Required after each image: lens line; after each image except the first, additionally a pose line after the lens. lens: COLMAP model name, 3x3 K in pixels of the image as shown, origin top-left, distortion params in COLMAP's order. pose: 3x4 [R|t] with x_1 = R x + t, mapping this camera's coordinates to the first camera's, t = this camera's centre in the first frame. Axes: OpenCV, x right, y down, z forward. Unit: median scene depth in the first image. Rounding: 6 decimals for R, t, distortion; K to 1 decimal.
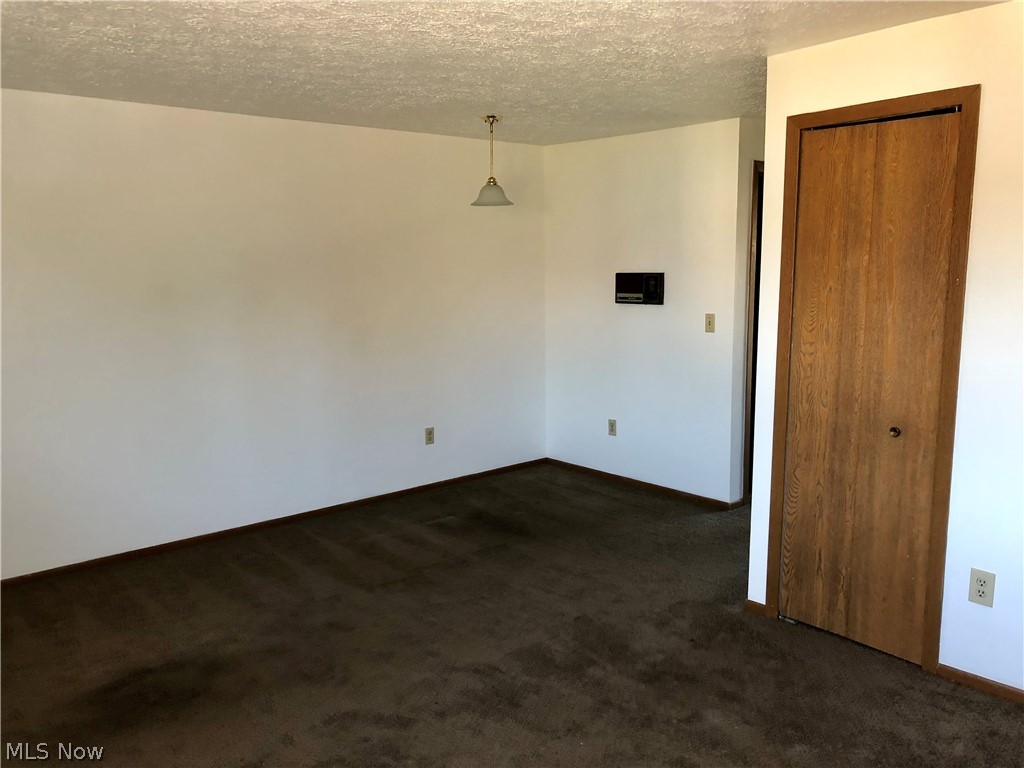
lens RADIAL K [[840.7, 0, 509.5], [0, 840.7, 382.9], [0, 0, 1]] dist [0.030258, -0.031131]
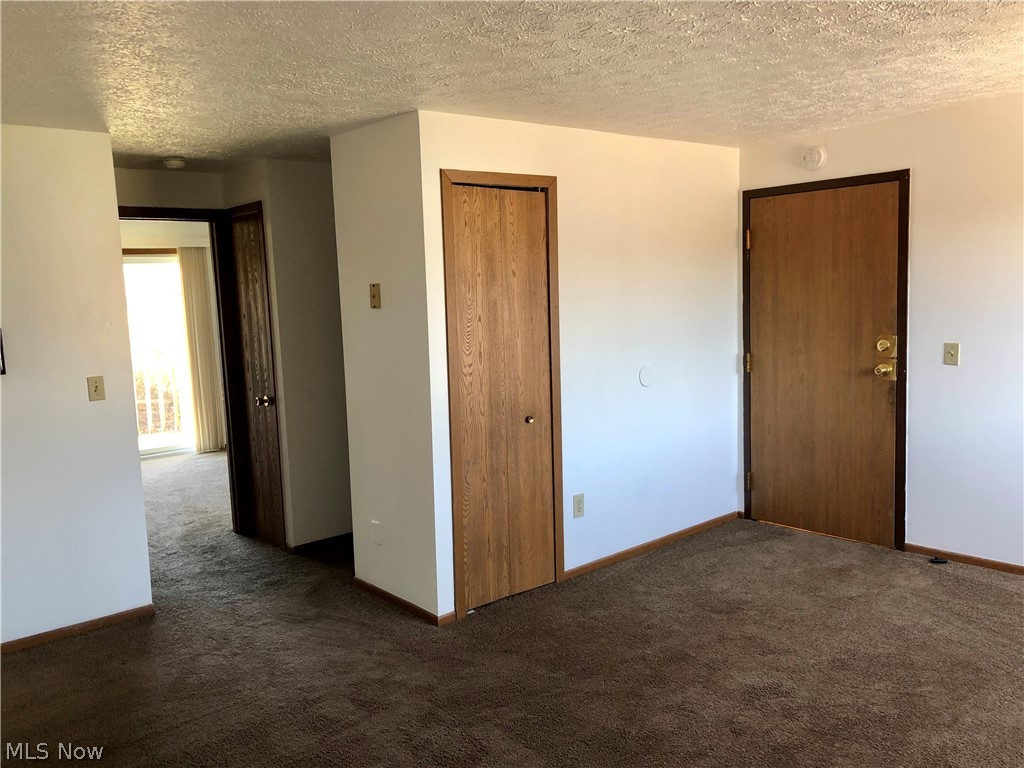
lens RADIAL K [[836.8, 0, 510.5], [0, 836.8, 379.2], [0, 0, 1]] dist [0.072347, -0.075814]
pose [[-0.000874, -0.094594, 0.995516, -0.801582], [0.179746, 0.979287, 0.093210, -0.125190], [-0.983713, 0.179021, 0.016147, 0.919839]]
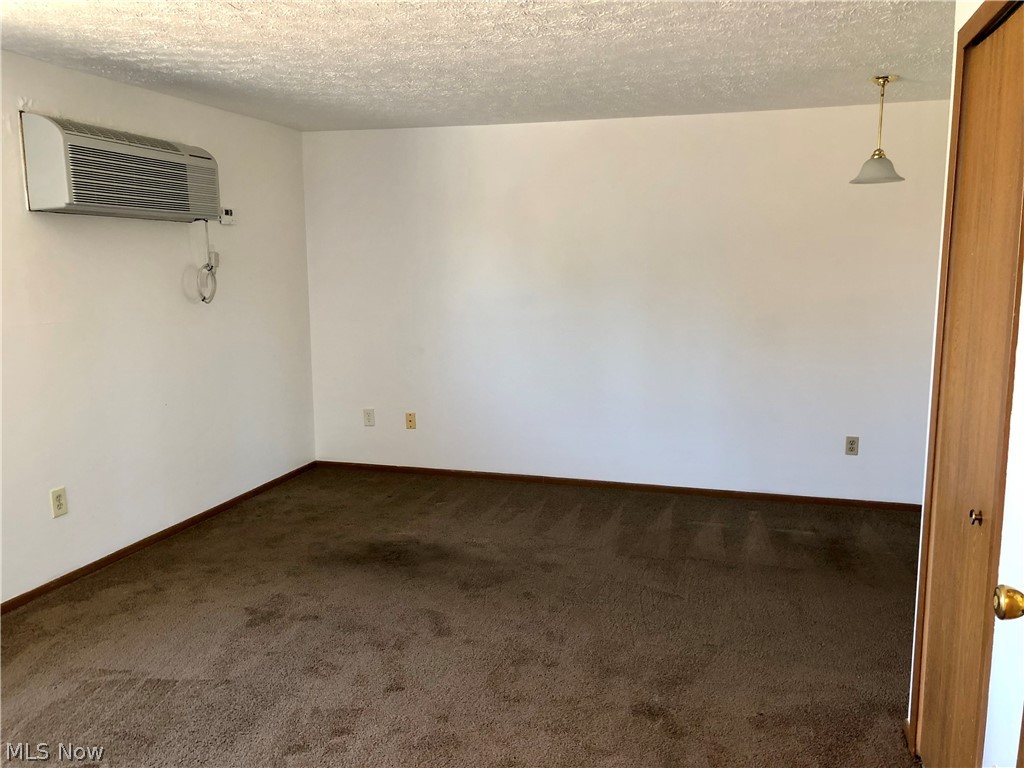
lens RADIAL K [[840.7, 0, 509.5], [0, 840.7, 382.9], [0, 0, 1]] dist [0.030258, -0.031131]
pose [[0.572842, 0.147628, -0.806262, 0.685342], [-0.140123, 0.986805, 0.081130, -0.040824], [0.807600, 0.066501, 0.585969, 0.305888]]
